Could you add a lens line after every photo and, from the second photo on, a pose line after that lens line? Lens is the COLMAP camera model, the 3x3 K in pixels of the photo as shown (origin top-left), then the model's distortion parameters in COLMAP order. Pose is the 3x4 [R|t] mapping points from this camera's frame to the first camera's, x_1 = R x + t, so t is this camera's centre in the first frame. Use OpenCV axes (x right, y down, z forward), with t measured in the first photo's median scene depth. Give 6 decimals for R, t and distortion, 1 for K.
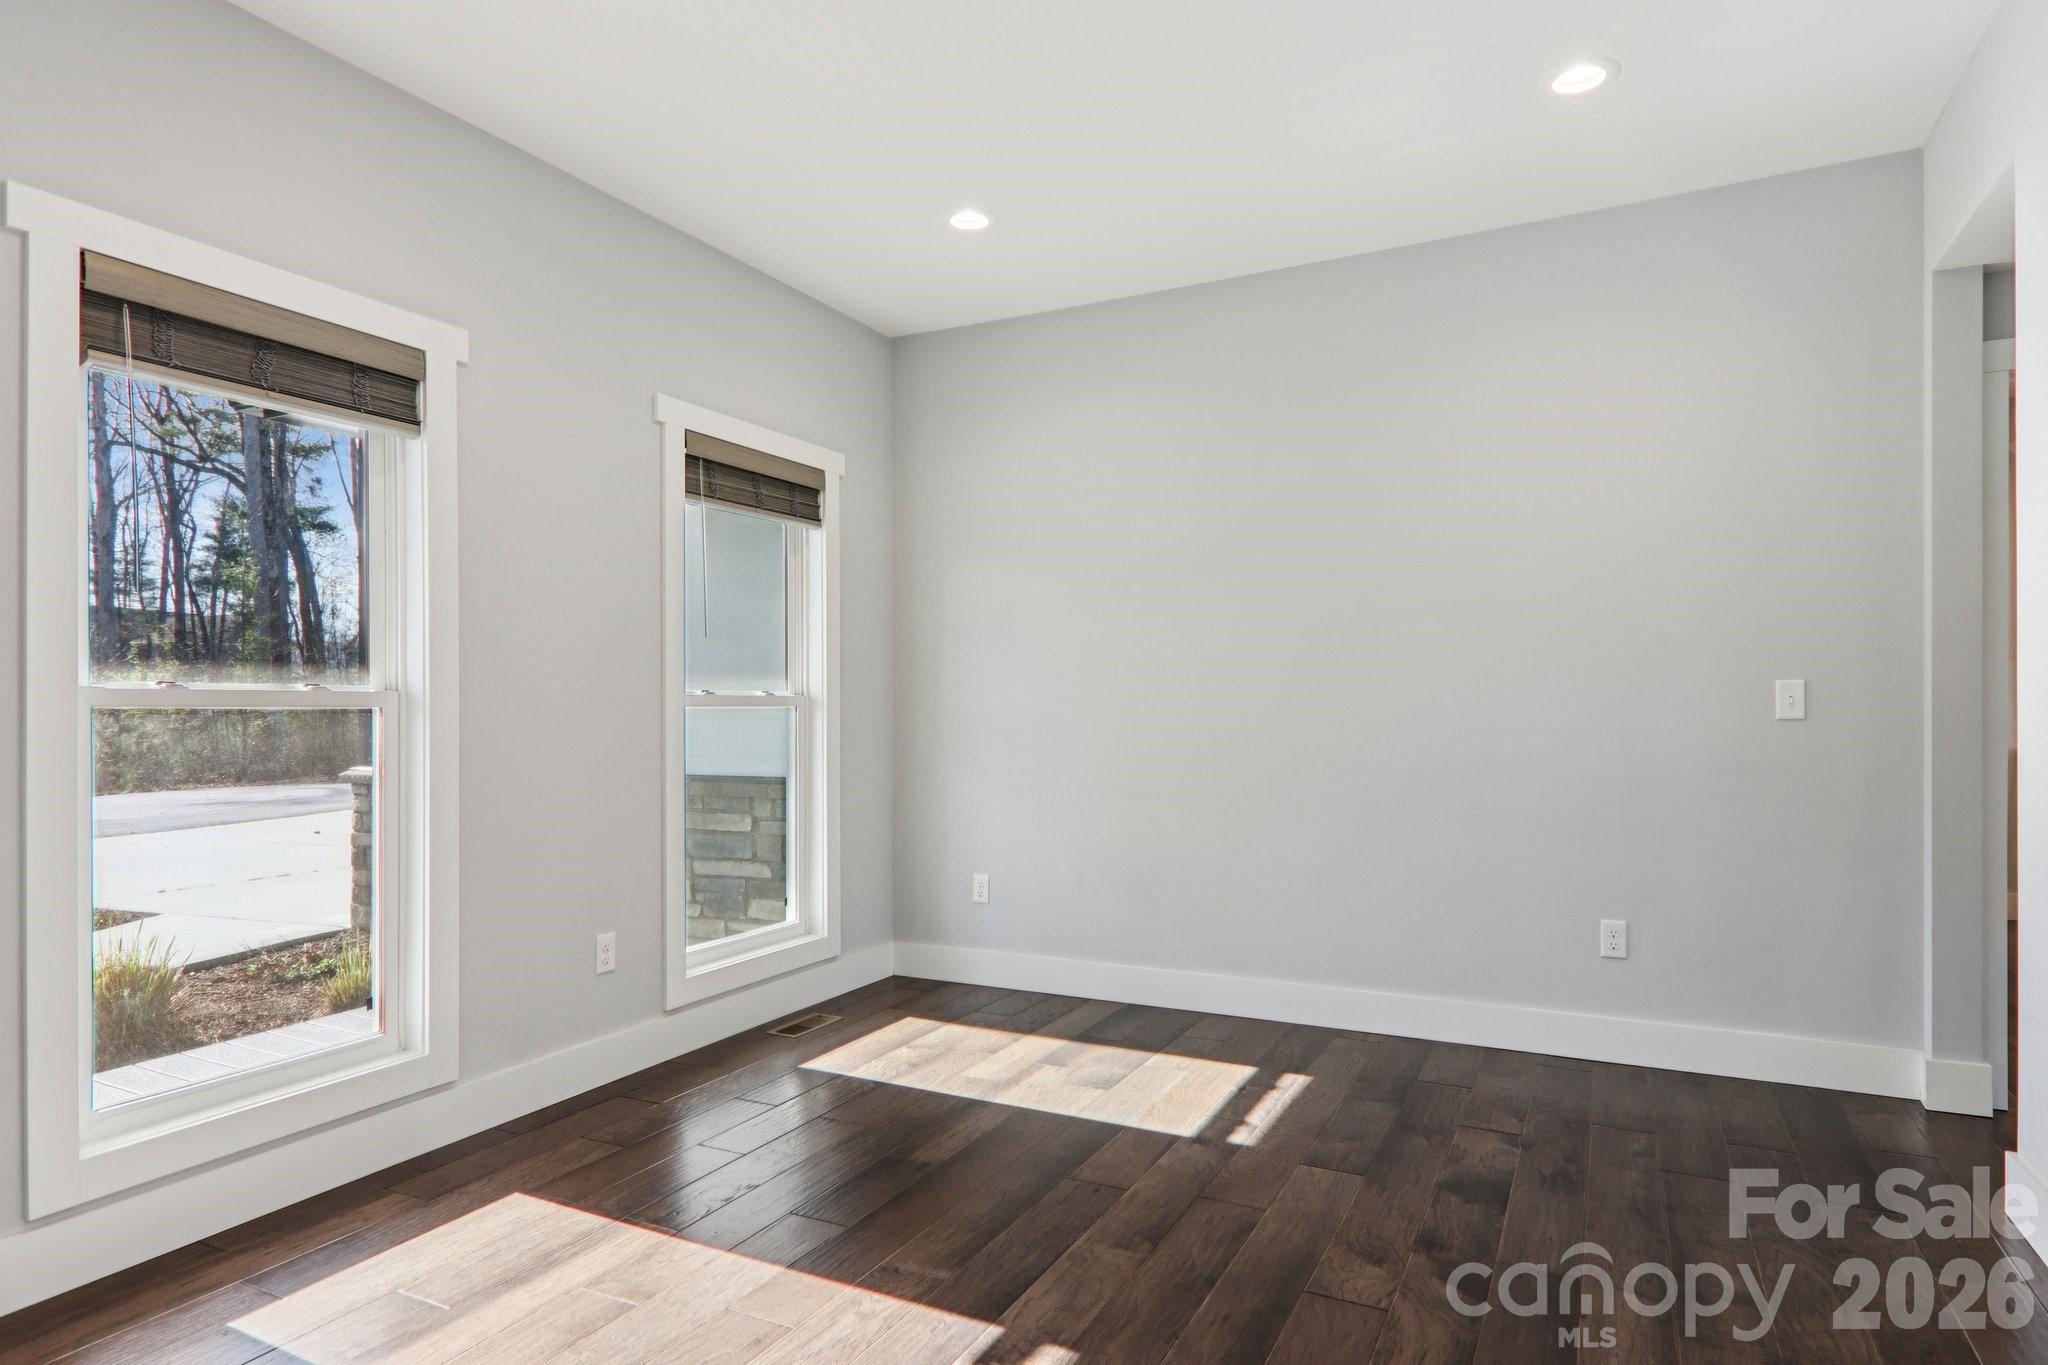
lens RADIAL K [[1132.5, 0, 1029.3], [0, 1132.5, 700.9], [0, 0, 1]] dist [0.001751, -0.018974]
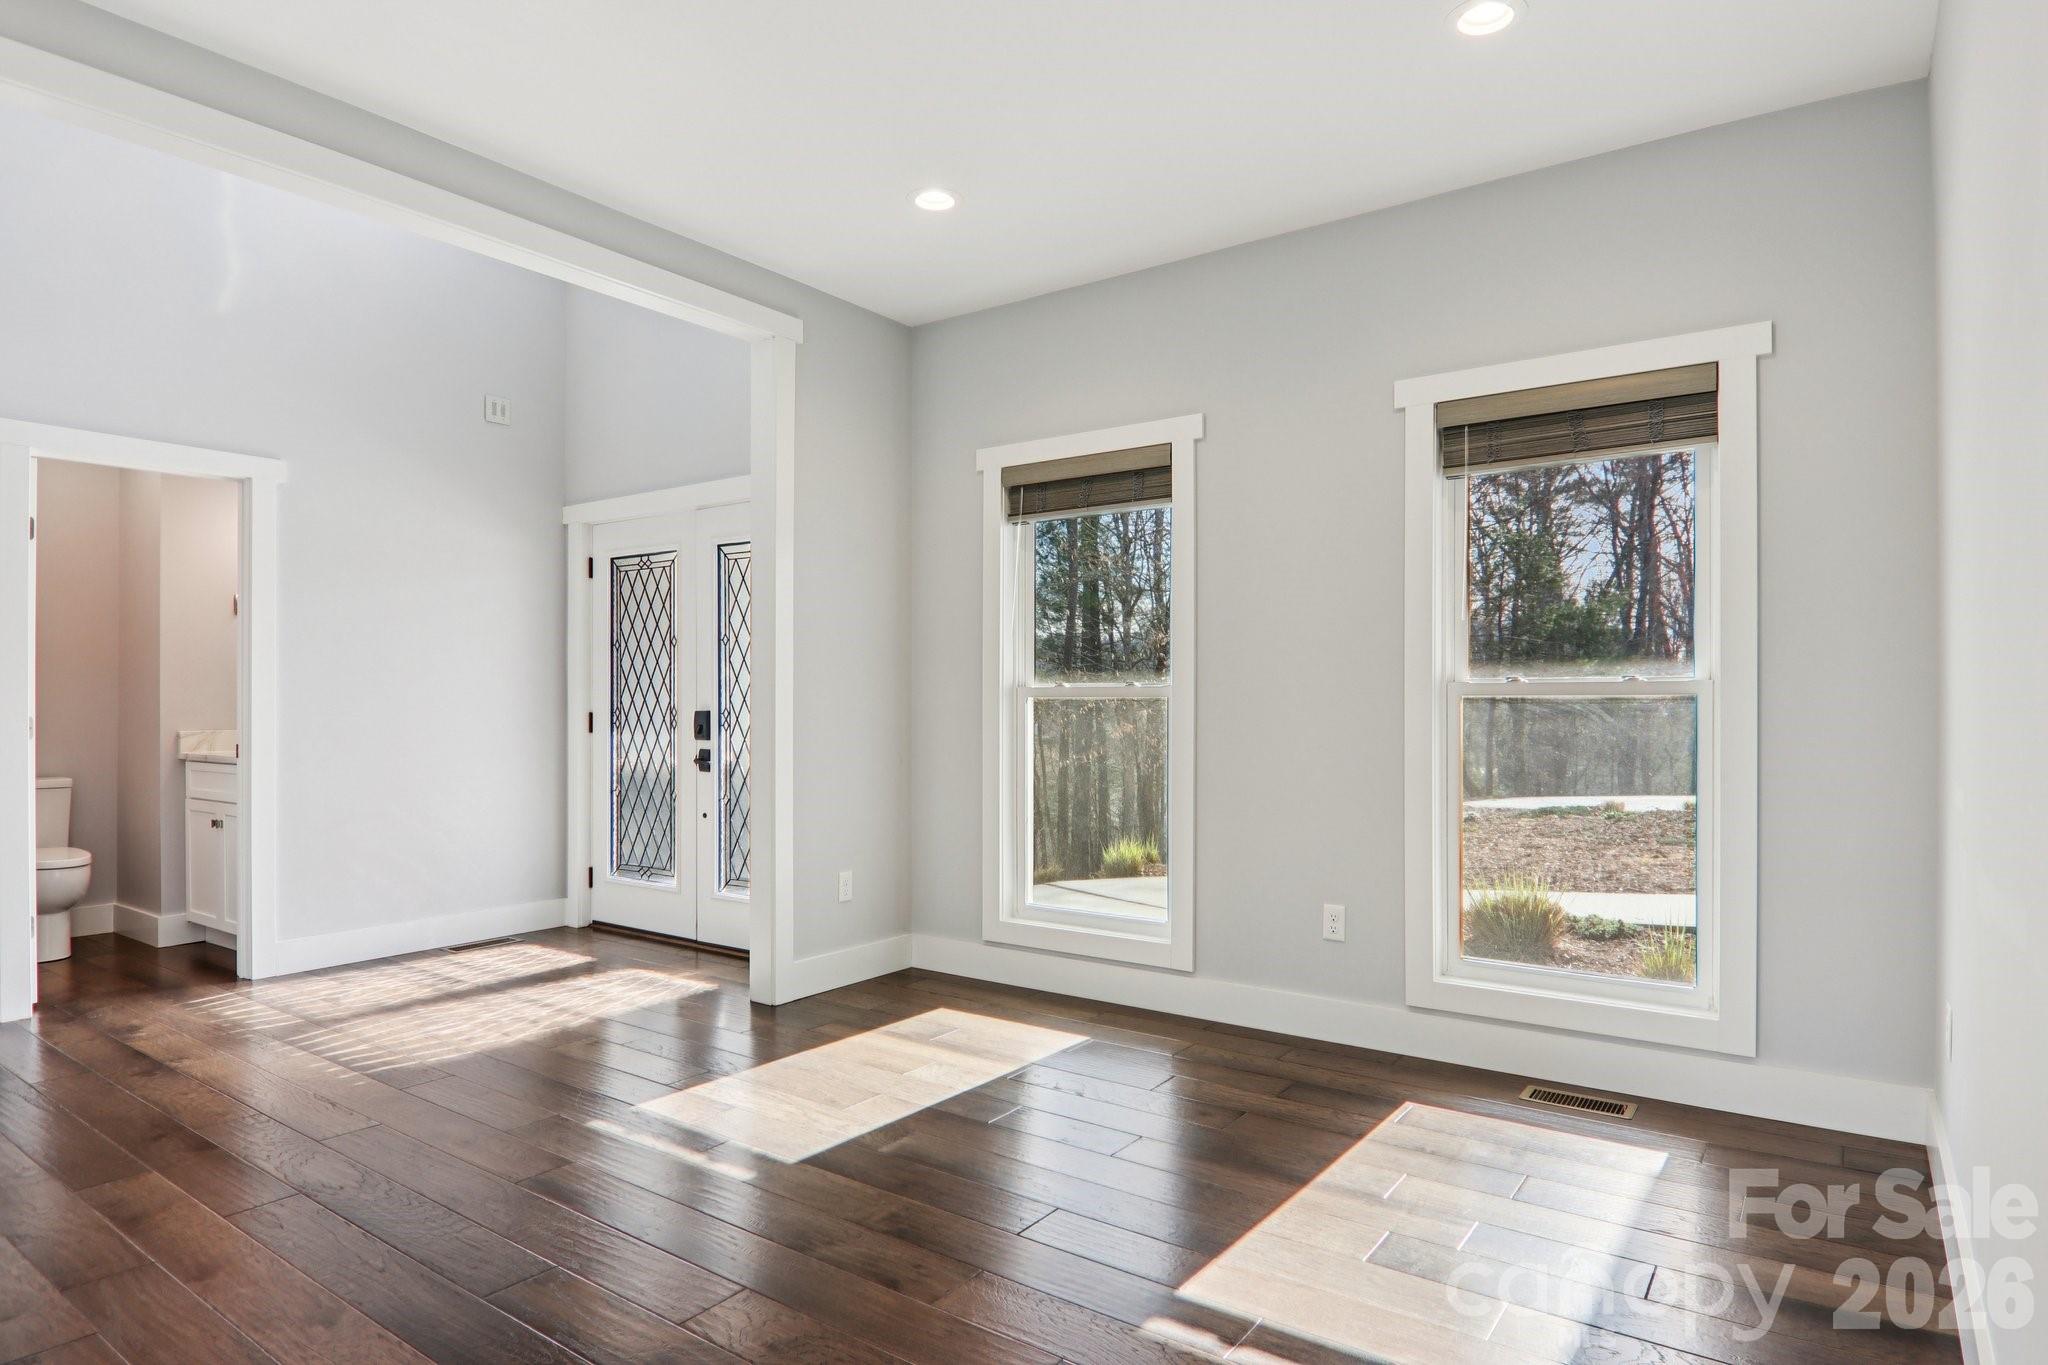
lens RADIAL K [[1132.5, 0, 1029.3], [0, 1132.5, 700.9], [0, 0, 1]] dist [0.001751, -0.018974]
pose [[-0.140846, 0.000774, -0.990031, 0.814816], [0.006810, 0.999977, -0.000187, 0.007679], [0.990008, -0.006768, -0.140848, 0.953944]]
